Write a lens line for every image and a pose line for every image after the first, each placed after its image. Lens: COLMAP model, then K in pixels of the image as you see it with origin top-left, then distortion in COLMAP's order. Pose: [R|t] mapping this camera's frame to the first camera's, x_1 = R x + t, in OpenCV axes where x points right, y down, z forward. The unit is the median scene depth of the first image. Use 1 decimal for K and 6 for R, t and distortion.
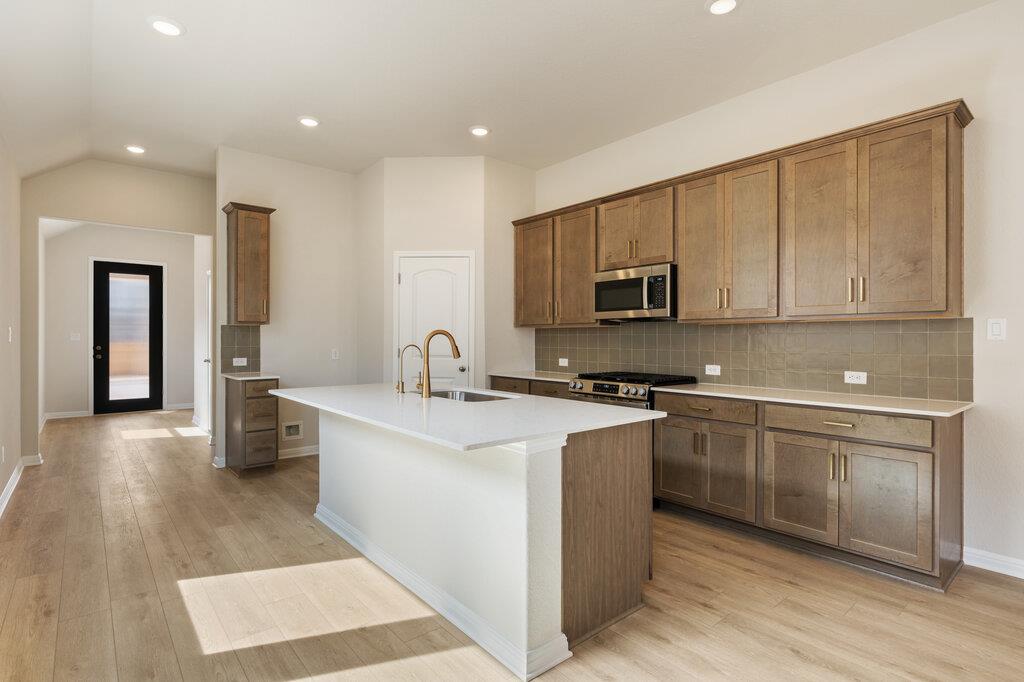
lens RADIAL K [[509.0, 0, 511.5], [0, 509.0, 339.5], [0, 0, 1]] dist [-0.006623, 0.001249]
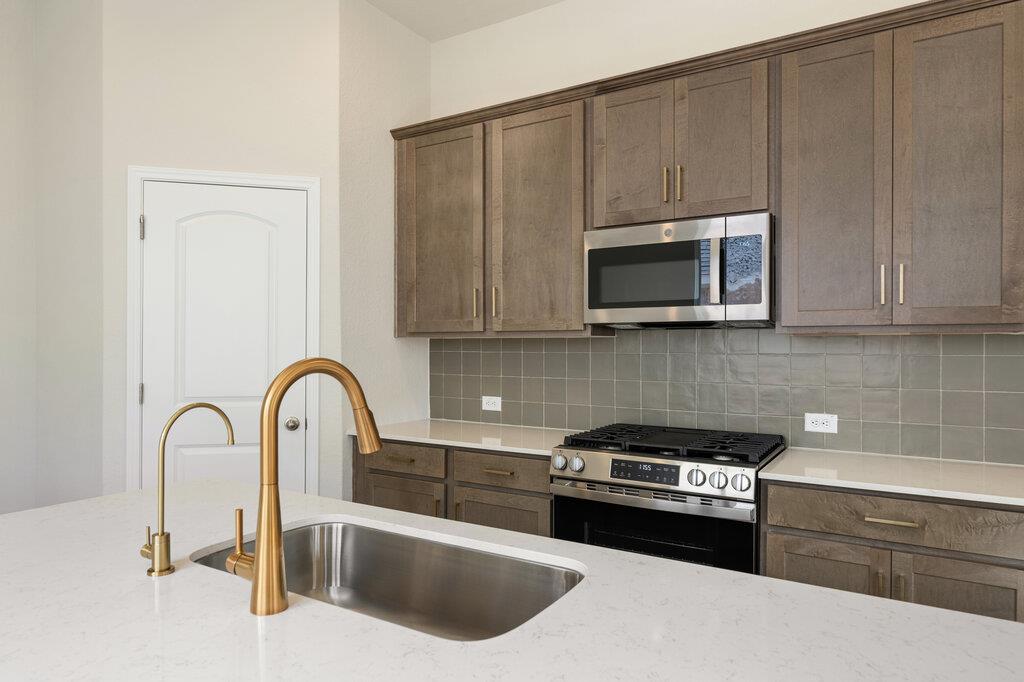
lens RADIAL K [[635.3, 0, 510.0], [0, 635.3, 347.4], [0, 0, 1]] dist [-0.000787, 0.001484]
pose [[0.950140, -0.002106, 0.311817, -0.094500], [0.001433, 0.999996, 0.002389, -0.016720], [-0.311821, -0.001824, 0.950139, 0.396238]]
